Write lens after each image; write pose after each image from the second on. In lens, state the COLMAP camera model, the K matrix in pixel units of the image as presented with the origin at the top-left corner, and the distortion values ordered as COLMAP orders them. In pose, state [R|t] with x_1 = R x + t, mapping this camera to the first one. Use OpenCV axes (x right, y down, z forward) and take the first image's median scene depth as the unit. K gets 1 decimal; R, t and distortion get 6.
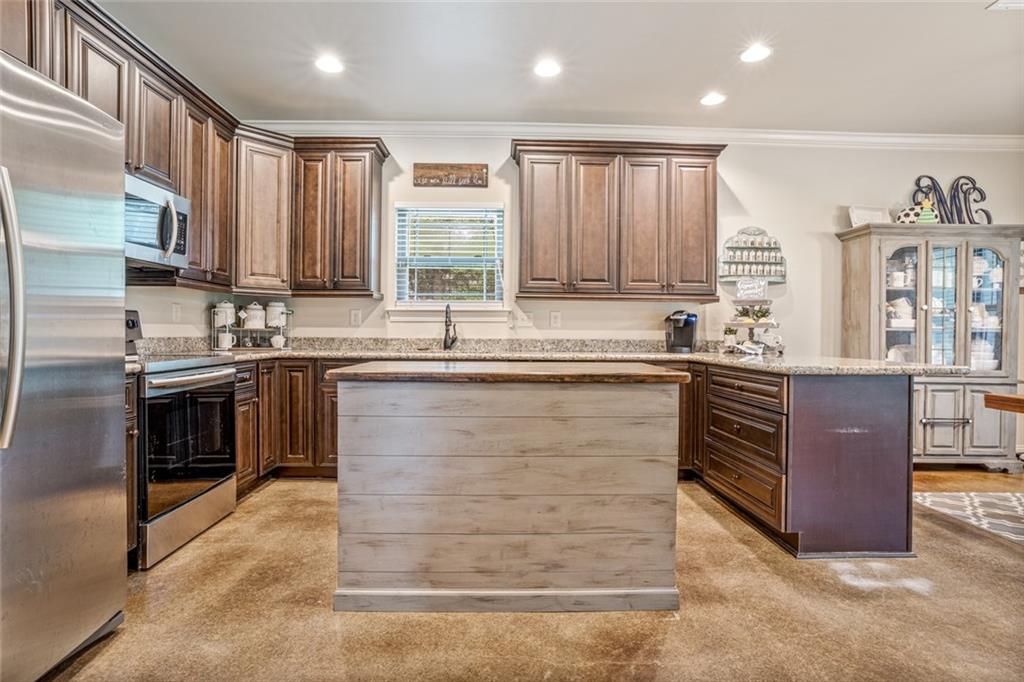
lens RADIAL K [[512.8, 0, 512.8], [0, 512.8, 334.7], [0, 0, 1]] dist [-0.067836, 0.041847]
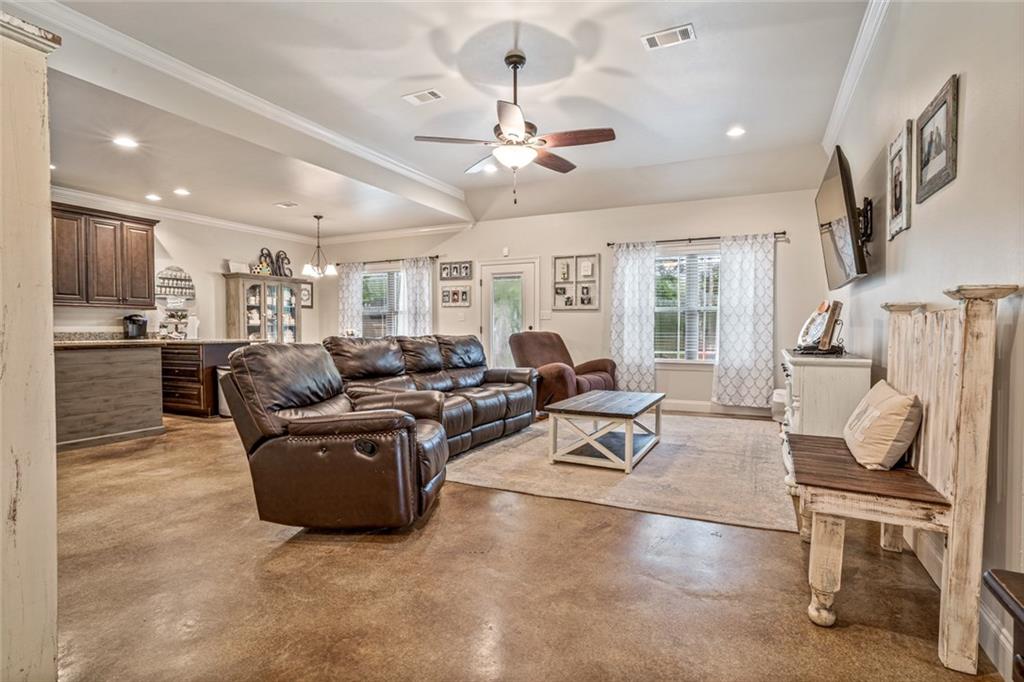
lens RADIAL K [[503.8, 0, 516.0], [0, 503.8, 342.3], [0, 0, 1]] dist [-0.063902, 0.037371]
pose [[0.459299, -0.033562, 0.887647, -0.539885], [0.008450, 0.999406, 0.033415, 0.001170], [-0.888242, -0.007847, 0.459310, -0.891527]]
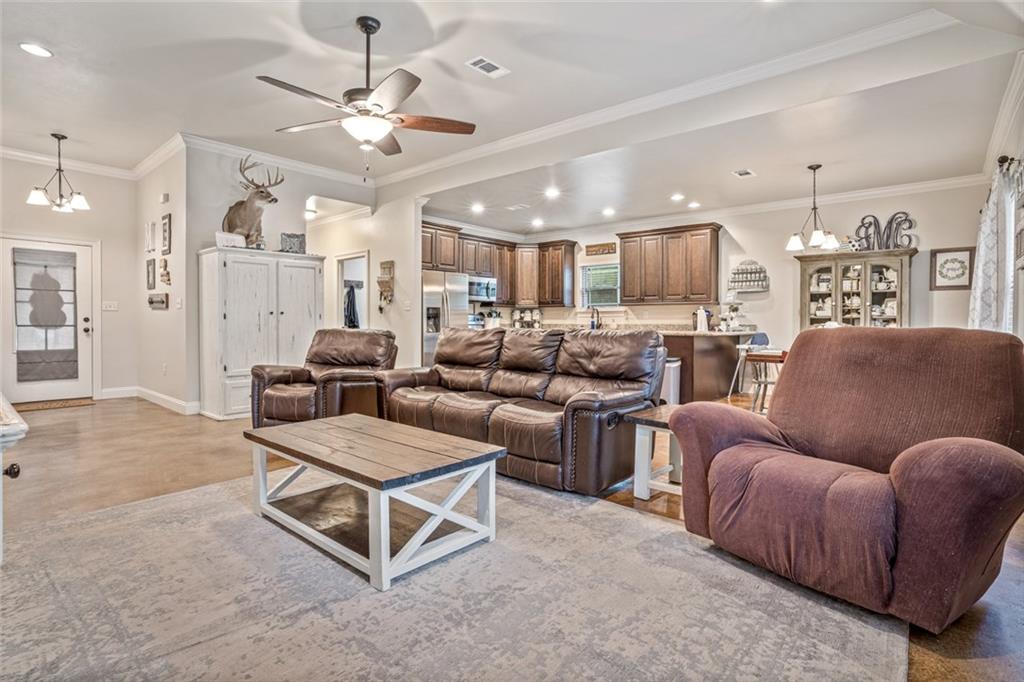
lens RADIAL K [[512.8, 0, 512.8], [0, 512.8, 334.7], [0, 0, 1]] dist [-0.067836, 0.041847]
pose [[0.738771, 0.009352, -0.673891, 1.146985], [0.001725, 0.999874, 0.015767, 0.018396], [0.673954, -0.012810, 0.738662, -0.926991]]
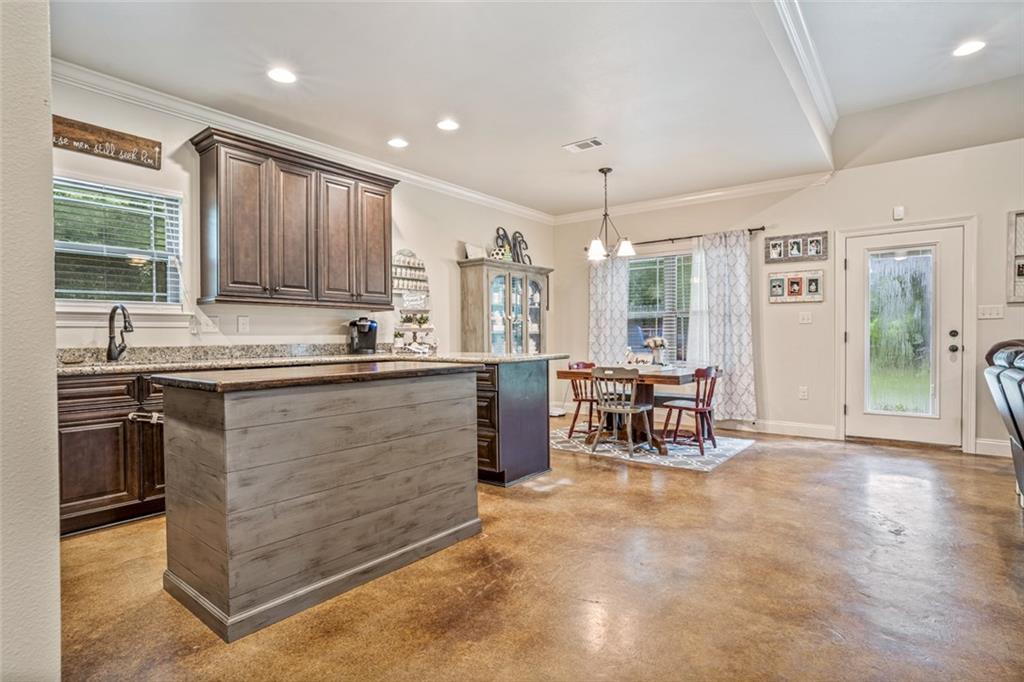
lens RADIAL K [[516.6, 0, 514.9], [0, 516.6, 343.9], [0, 0, 1]] dist [-0.065858, 0.043622]
pose [[0.637627, -0.023659, 0.769982, -0.350750], [0.015949, 0.999719, 0.017511, -0.002688], [-0.770180, 0.001115, 0.637826, 0.003189]]
